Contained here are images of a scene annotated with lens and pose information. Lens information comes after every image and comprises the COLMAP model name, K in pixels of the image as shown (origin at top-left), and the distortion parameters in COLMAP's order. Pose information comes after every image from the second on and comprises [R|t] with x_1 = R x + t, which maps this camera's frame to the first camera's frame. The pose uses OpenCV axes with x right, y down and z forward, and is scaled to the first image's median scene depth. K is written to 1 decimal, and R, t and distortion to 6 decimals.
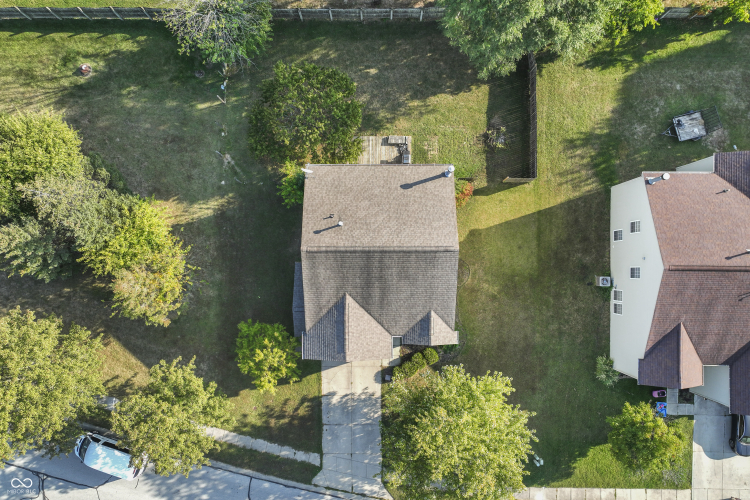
lens RADIAL K [[530.7, 0, 375.0], [0, 530.7, 250.0], [0, 0, 1]] dist [0.007245, 0.002177]
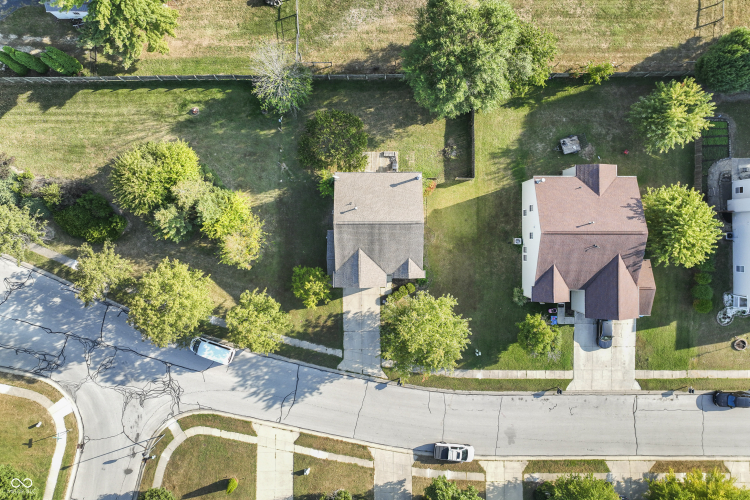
lens RADIAL K [[530.7, 0, 375.0], [0, 530.7, 250.0], [0, 0, 1]] dist [0.007245, 0.002177]
pose [[0.999987, -0.004908, 0.001617, -0.005301], [0.004795, 0.997980, 0.063346, -0.018782], [-0.001924, -0.063337, 0.997990, -0.628659]]
